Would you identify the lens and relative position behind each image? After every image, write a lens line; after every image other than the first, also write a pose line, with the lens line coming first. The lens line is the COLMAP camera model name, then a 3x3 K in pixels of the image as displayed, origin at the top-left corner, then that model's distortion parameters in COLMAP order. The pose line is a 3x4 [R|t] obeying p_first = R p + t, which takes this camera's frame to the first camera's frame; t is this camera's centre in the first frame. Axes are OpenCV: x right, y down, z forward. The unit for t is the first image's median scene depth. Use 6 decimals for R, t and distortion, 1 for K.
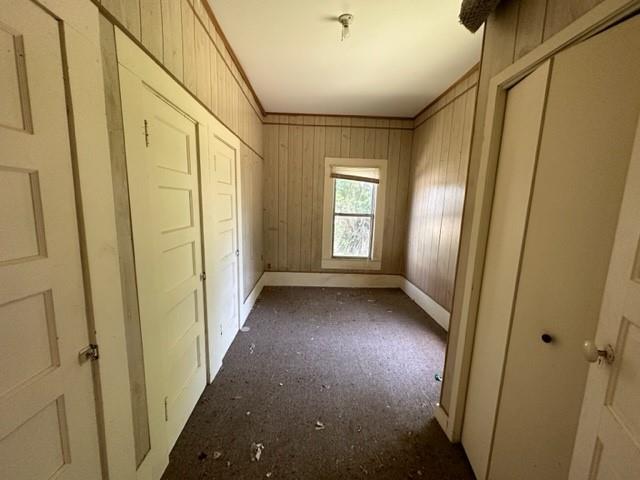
lens RADIAL K [[256.0, 0, 319.3], [0, 256.0, 241.6], [0, 0, 1]] dist [0.004242, -0.000035]
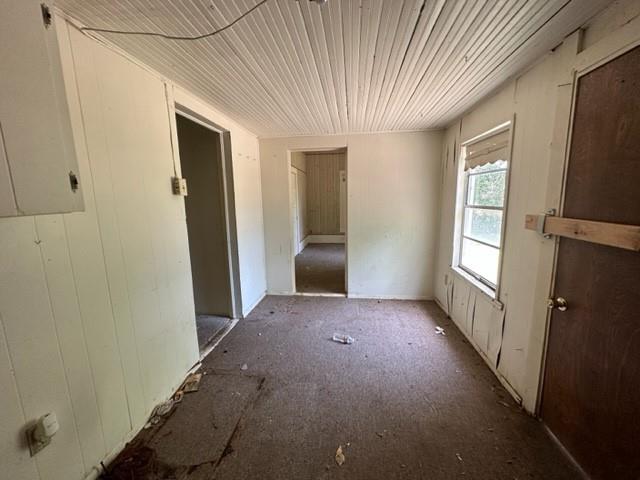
lens RADIAL K [[256.0, 0, 322.3], [0, 256.0, 240.2], [0, 0, 1]] dist [0.004242, -0.000035]
pose [[0.988211, -0.018617, -0.151960, 0.159927], [0.020737, 0.999708, 0.012375, 0.138249], [0.151685, -0.015380, 0.988309, -0.794232]]
